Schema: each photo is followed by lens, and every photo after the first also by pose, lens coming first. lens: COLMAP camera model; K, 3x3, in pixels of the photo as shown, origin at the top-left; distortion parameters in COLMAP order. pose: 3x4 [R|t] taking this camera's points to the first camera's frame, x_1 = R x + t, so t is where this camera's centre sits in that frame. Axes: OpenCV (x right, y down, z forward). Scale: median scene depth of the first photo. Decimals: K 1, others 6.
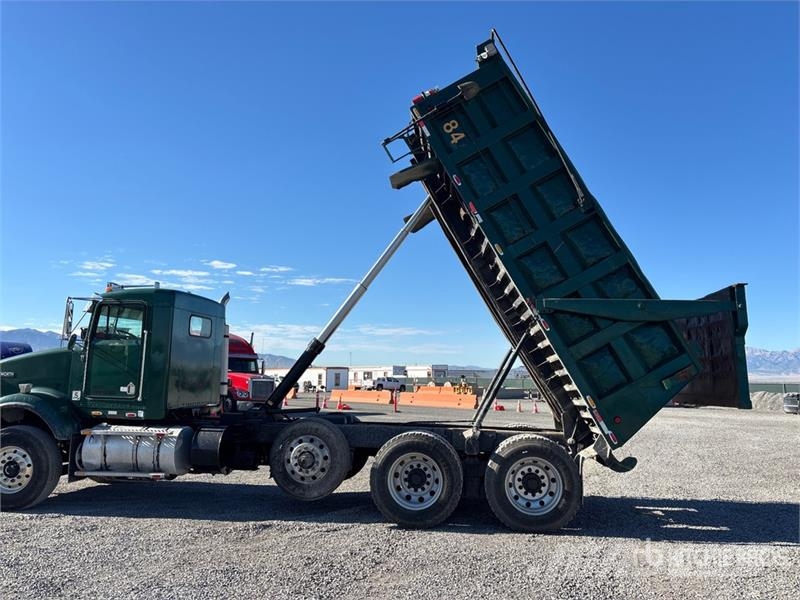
lens RADIAL K [[610.1, 0, 400.0], [0, 610.1, 300.0], [0, 0, 1]] dist [0.005201, 0.006641]
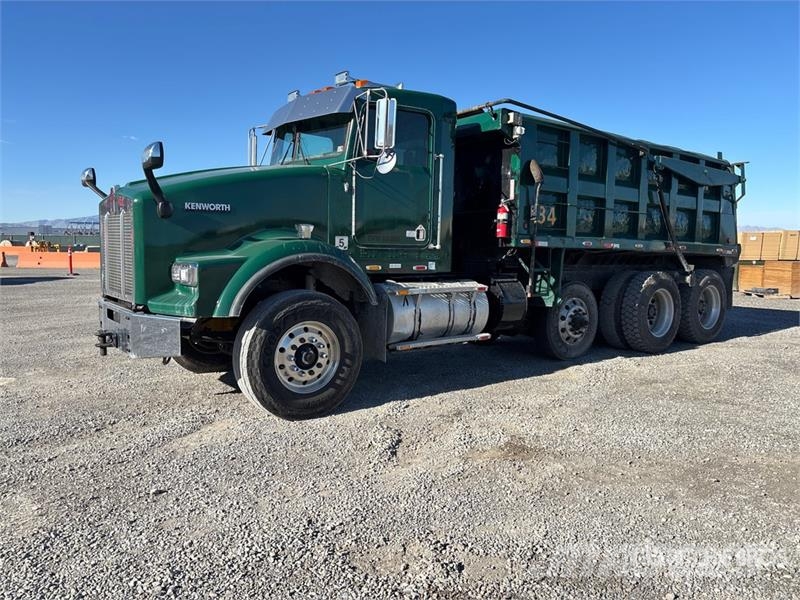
lens RADIAL K [[608.4, 0, 394.6], [0, 608.4, 297.3], [0, 0, 1]] dist [0.111436, -0.244290]
pose [[0.694831, -0.067275, 0.716020, -1.019557], [-0.089318, 0.979834, 0.178738, 0.093351], [-0.713605, -0.188147, 0.674810, 0.514227]]
